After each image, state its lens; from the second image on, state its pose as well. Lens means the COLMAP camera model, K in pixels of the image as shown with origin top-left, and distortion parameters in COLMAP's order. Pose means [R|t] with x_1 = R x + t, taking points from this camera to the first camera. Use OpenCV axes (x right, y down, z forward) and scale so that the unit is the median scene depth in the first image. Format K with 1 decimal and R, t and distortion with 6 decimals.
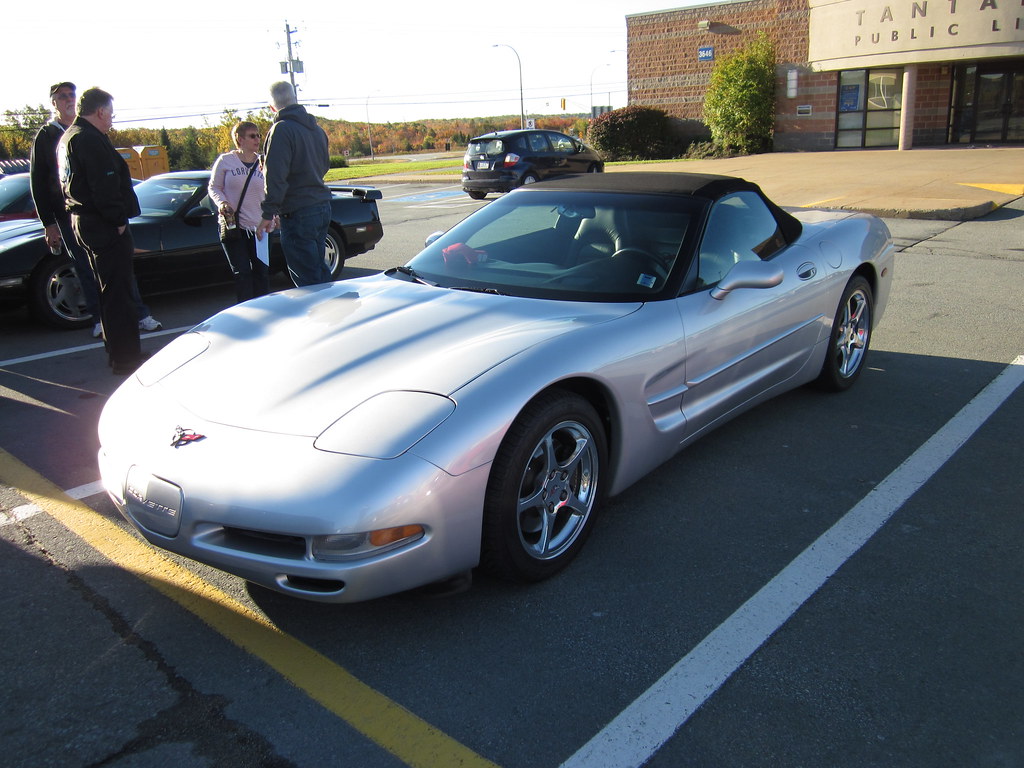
lens RADIAL K [[851.1, 0, 512.0], [0, 851.1, 384.0], [0, 0, 1]] dist [-0.049110, 0.025136]
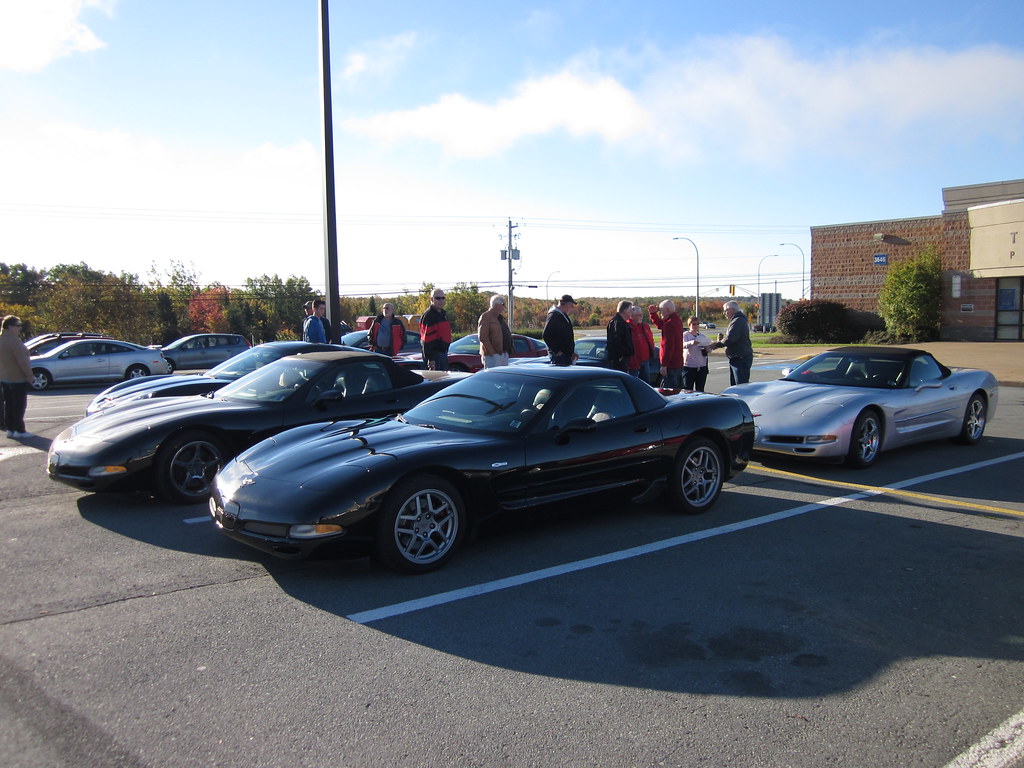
lens RADIAL K [[851.1, 0, 512.0], [0, 851.1, 384.0], [0, 0, 1]] dist [-0.049110, 0.025136]
pose [[0.982882, 0.050008, -0.177320, -0.071706], [-0.084440, 0.977693, -0.192319, 0.064890], [0.163747, 0.204000, 0.965179, -0.235852]]
